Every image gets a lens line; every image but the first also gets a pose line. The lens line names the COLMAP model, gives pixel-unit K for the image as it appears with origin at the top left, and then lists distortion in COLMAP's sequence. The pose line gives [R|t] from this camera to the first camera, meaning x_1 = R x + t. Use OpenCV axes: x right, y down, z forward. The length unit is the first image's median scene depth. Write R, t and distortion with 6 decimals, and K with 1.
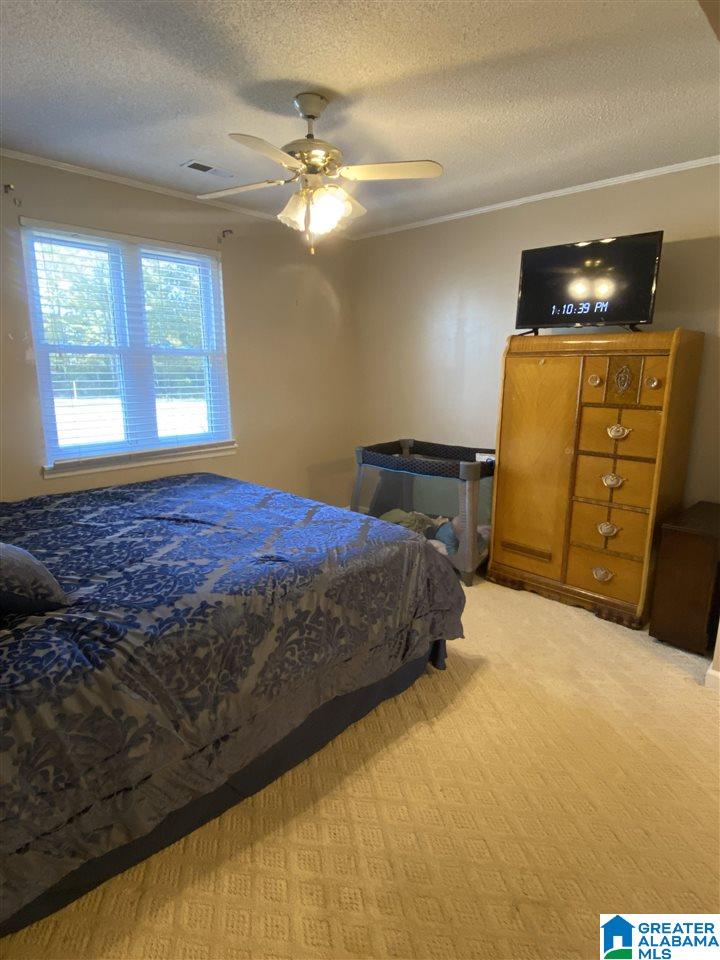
lens RADIAL K [[538.1, 0, 360.4], [0, 538.1, 481.9], [0, 0, 1]] dist [-0.006340, -0.000681]
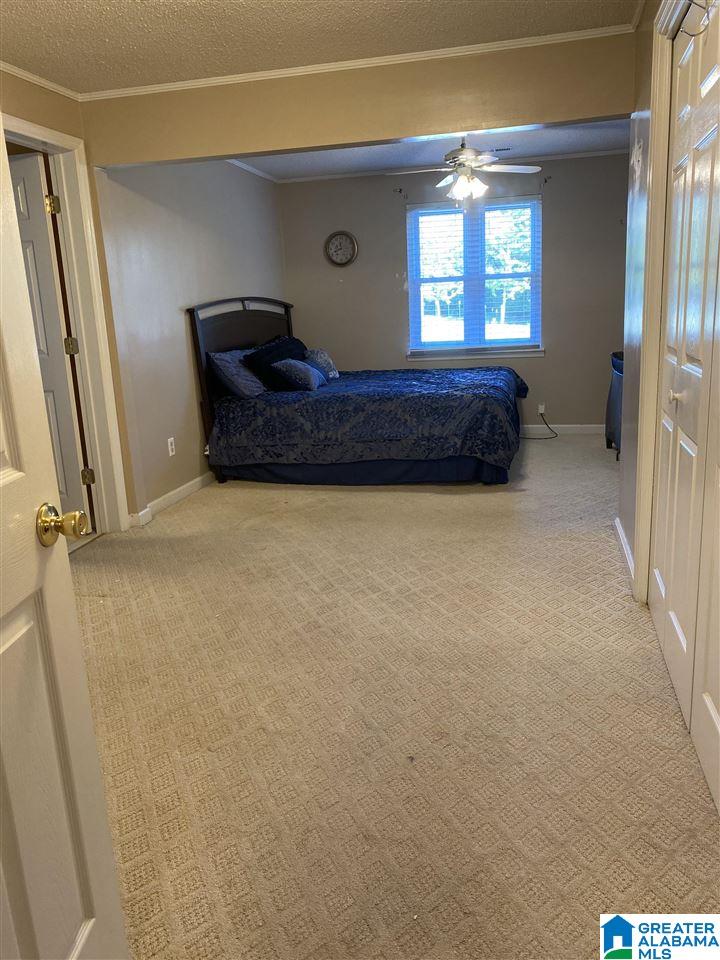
lens RADIAL K [[727.3, 0, 360.6], [0, 727.3, 478.9], [0, 0, 1]] dist [0.001732, 0.000297]
pose [[0.491356, 0.166508, -0.854894, 1.299342], [-0.132917, 0.984394, 0.115336, 0.114155], [0.860757, 0.056959, 0.505819, -0.248559]]
